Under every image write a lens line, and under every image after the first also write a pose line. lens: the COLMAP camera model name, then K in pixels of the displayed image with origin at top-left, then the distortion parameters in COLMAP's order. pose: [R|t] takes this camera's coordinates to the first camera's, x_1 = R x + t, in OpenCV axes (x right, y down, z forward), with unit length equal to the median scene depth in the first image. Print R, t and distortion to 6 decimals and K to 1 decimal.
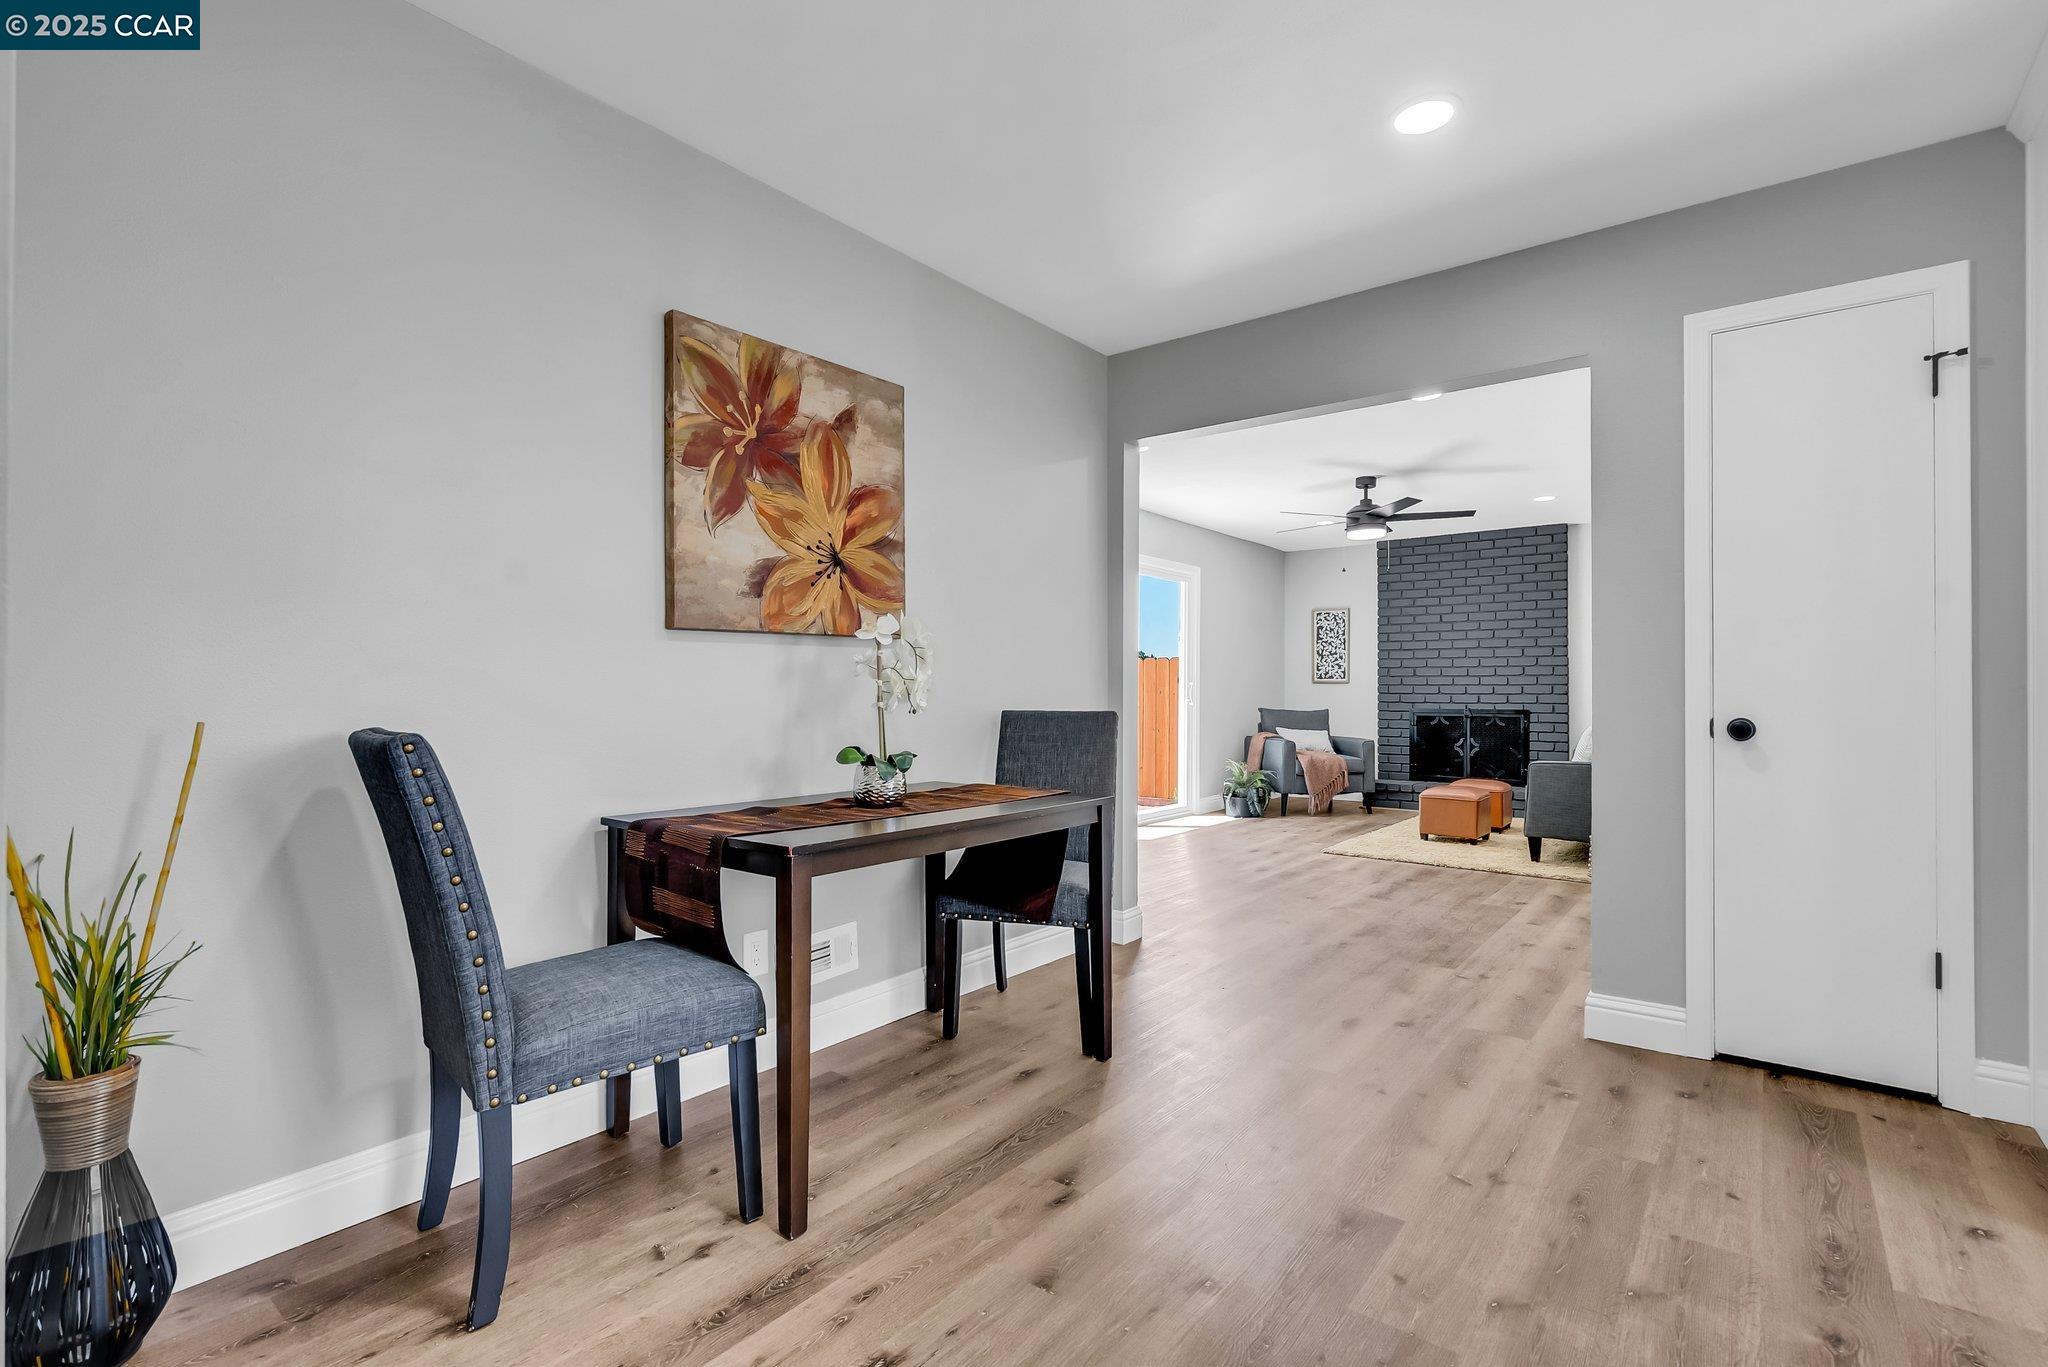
lens RADIAL K [[938.4, 0, 1030.1], [0, 938.4, 685.5], [0, 0, 1]] dist [-0.005549, 0.001845]
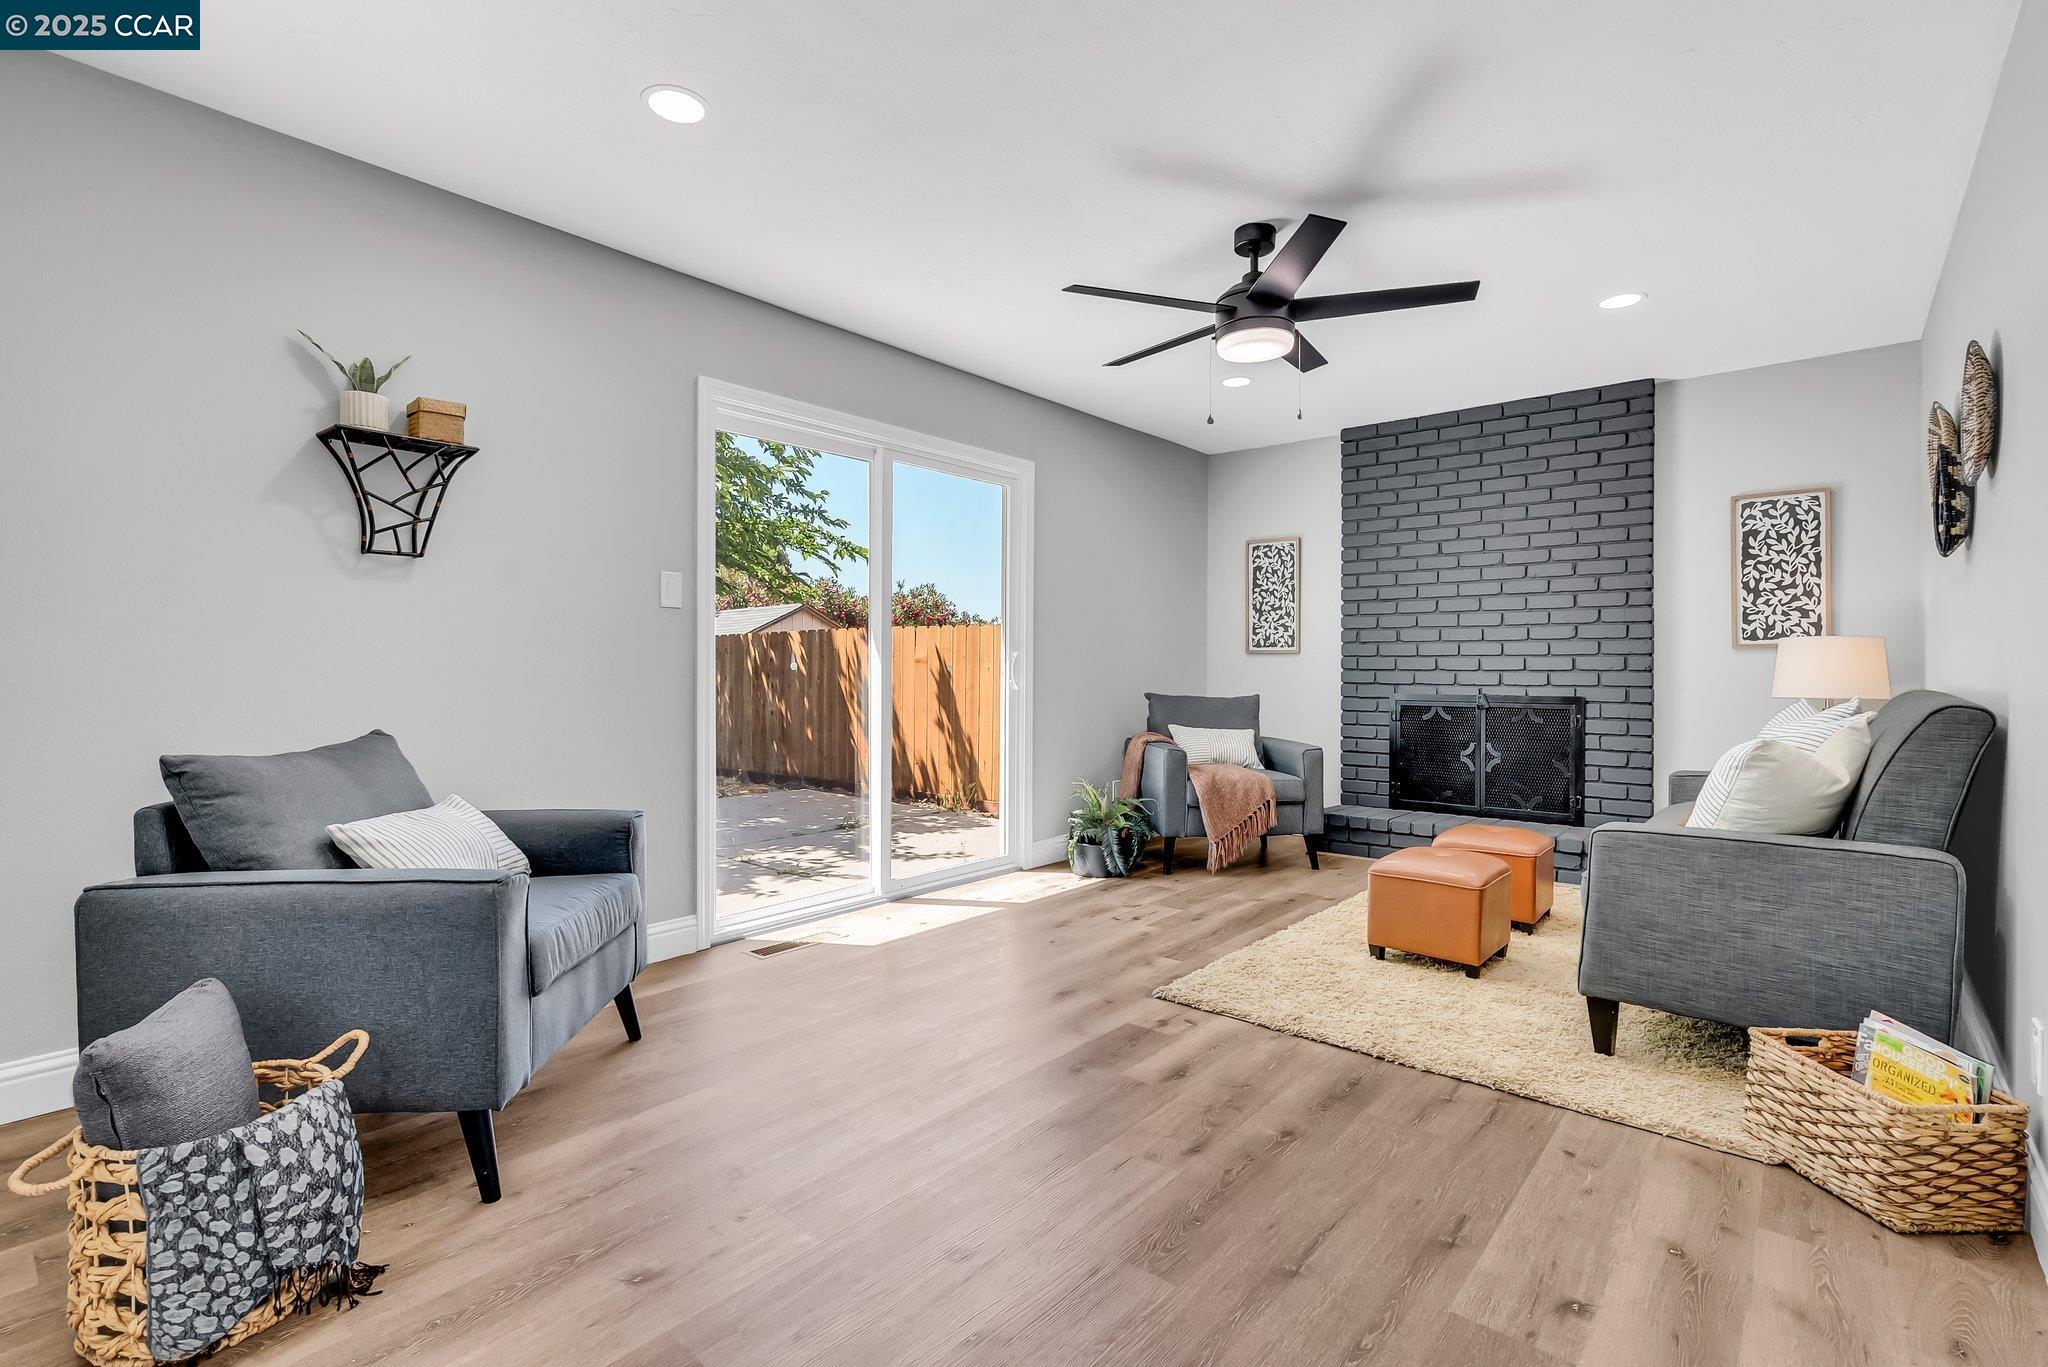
lens RADIAL K [[938.4, 0, 1037.9], [0, 938.4, 681.4], [0, 0, 1]] dist [-0.005549, 0.001845]
pose [[0.999483, -0.000978, -0.032142, 0.288686], [0.001625, 0.999796, 0.020123, 0.004886], [0.032116, -0.020165, 0.999281, 0.557110]]
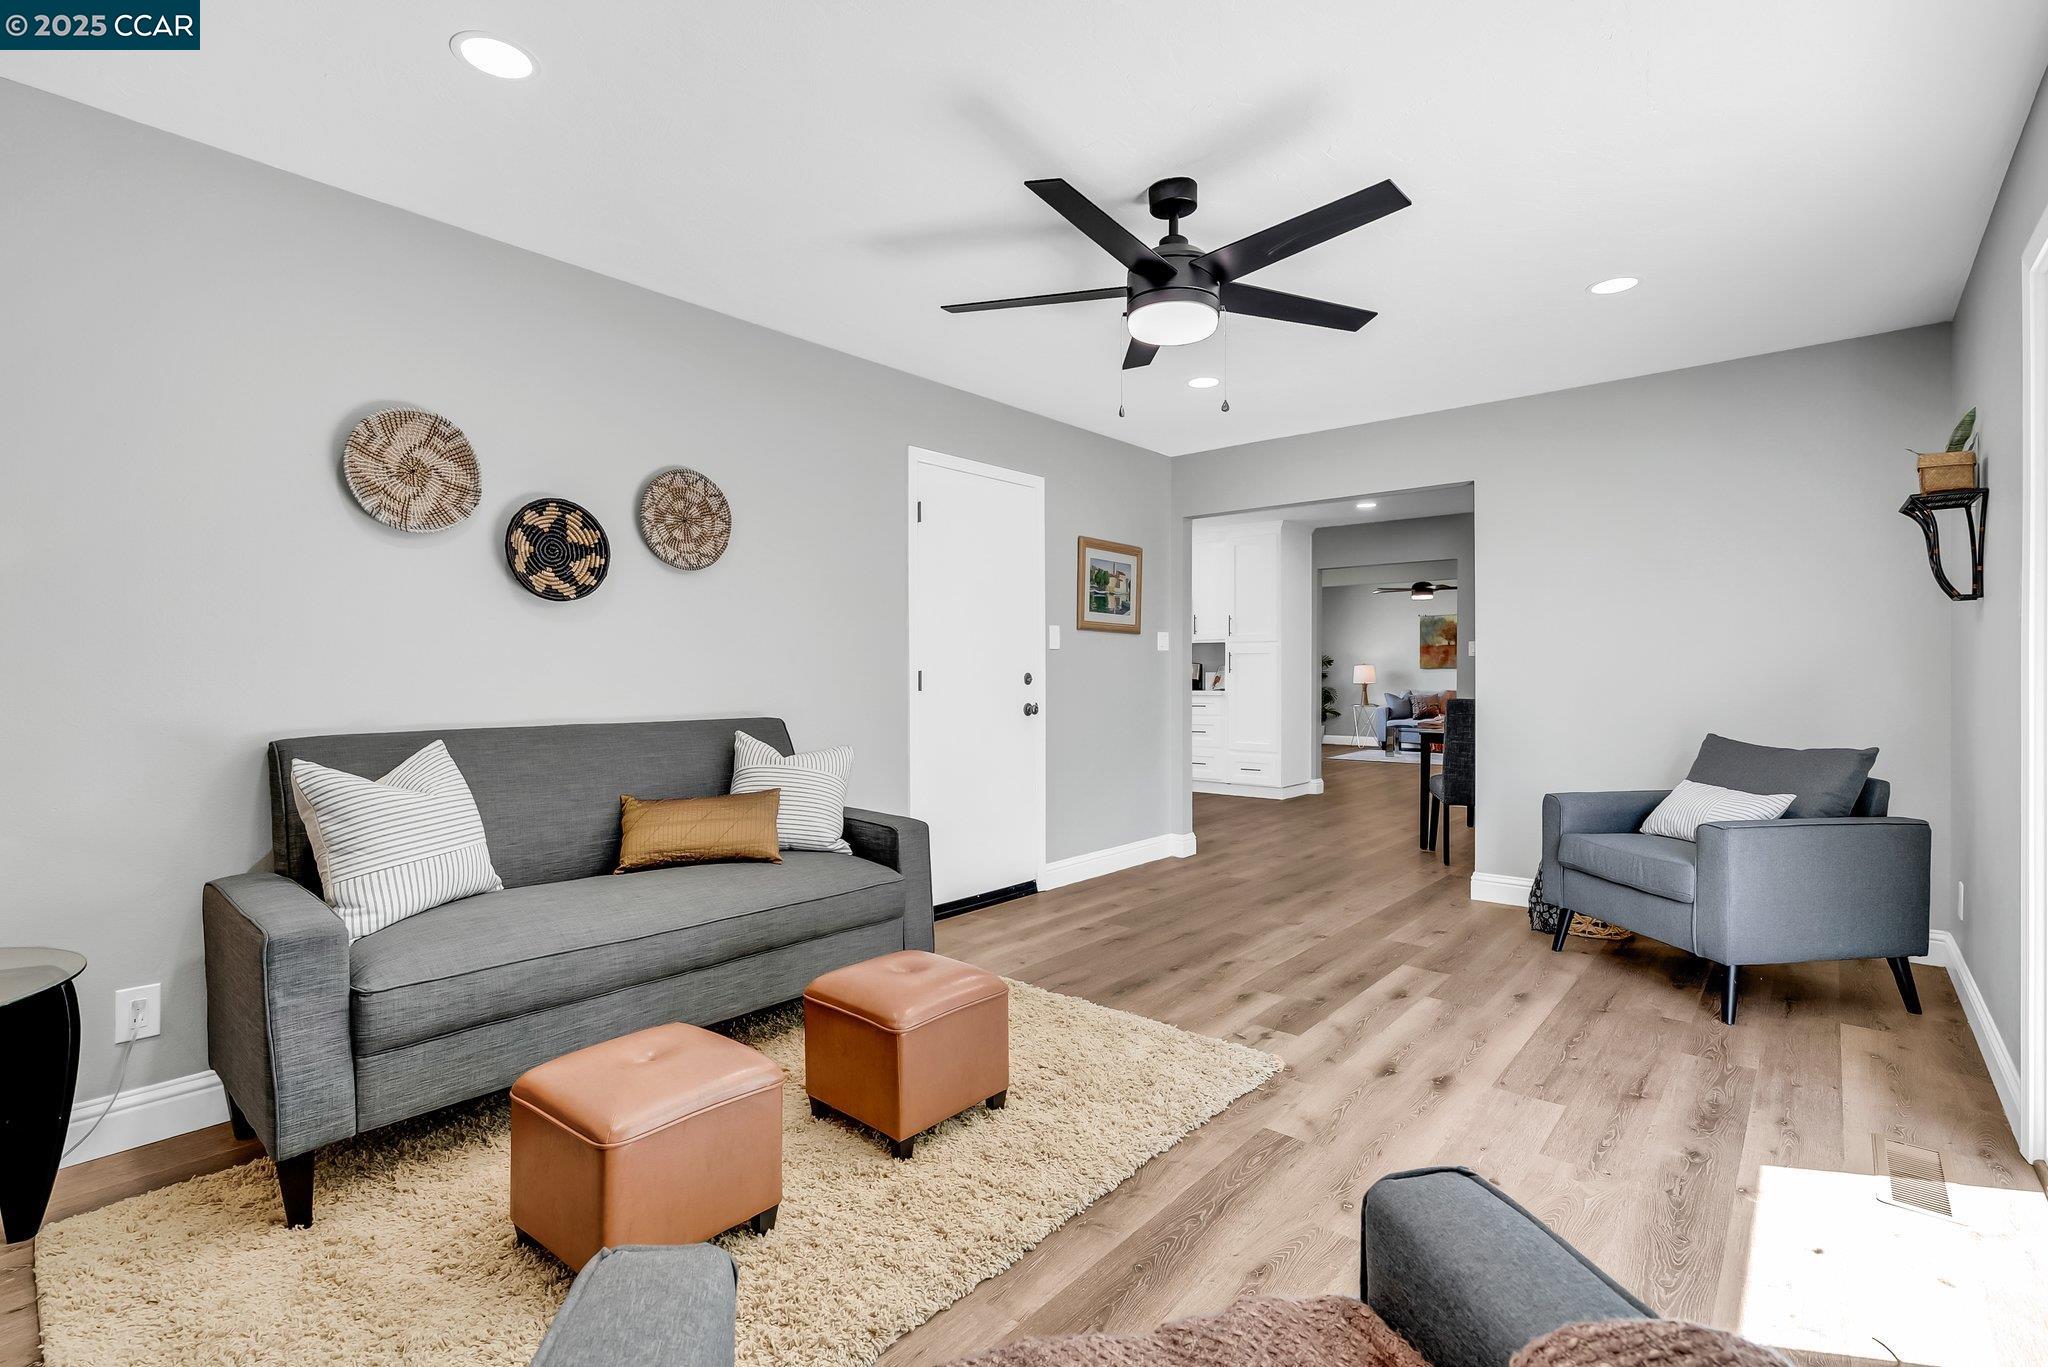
lens RADIAL K [[938.4, 0, 1018.5], [0, 938.4, 691.6], [0, 0, 1]] dist [-0.005549, 0.001845]
pose [[-0.998887, 0.001909, 0.047130, 0.453877], [0.002614, 0.999886, 0.014900, -0.007622], [-0.047096, 0.015006, -0.998778, 1.587550]]
